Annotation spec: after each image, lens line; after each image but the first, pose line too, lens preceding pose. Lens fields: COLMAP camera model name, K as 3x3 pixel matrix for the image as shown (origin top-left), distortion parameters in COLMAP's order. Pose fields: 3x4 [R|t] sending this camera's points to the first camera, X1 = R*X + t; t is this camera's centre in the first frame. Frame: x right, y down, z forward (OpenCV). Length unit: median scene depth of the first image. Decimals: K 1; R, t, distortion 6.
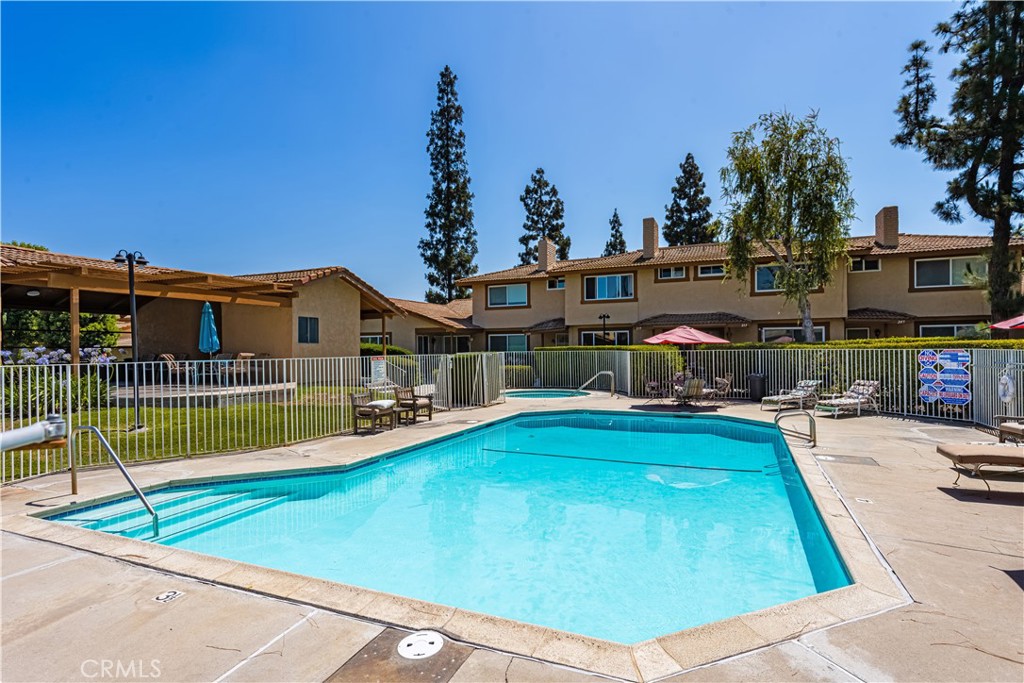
lens RADIAL K [[518.7, 0, 514.8], [0, 518.7, 347.4], [0, 0, 1]] dist [-0.001755, -0.000329]
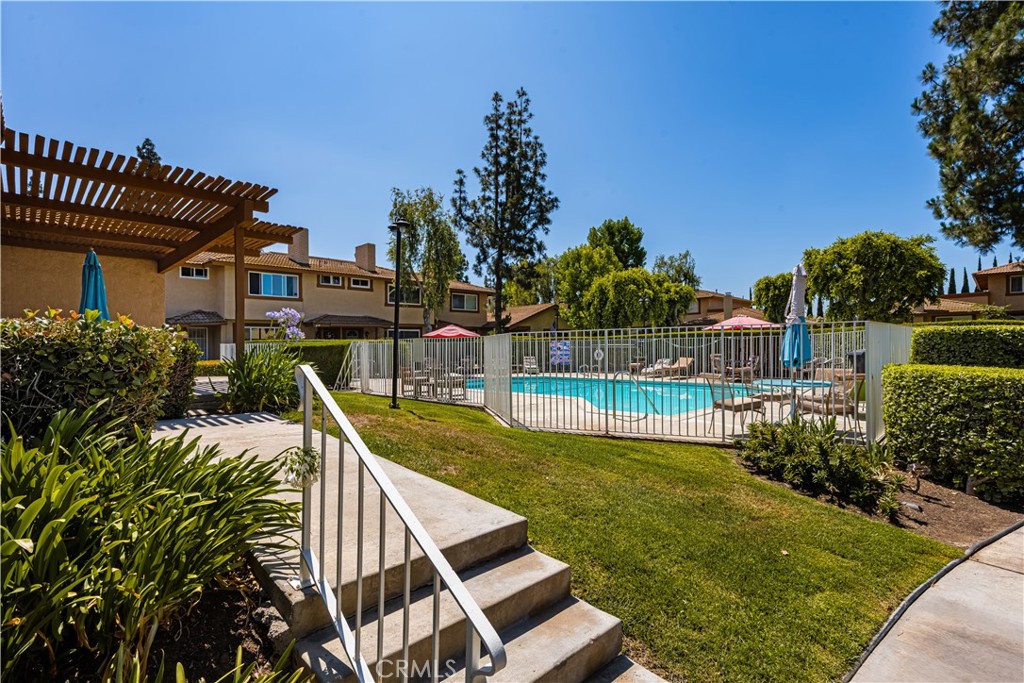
lens RADIAL K [[494.5, 0, 509.6], [0, 494.5, 340.6], [0, 0, 1]] dist [0.000289, -0.000158]
pose [[0.385657, 0.017104, 0.922484, -0.215009], [0.004908, 0.999776, -0.020589, 0.007924], [-0.922629, 0.012468, 0.385486, 0.062552]]
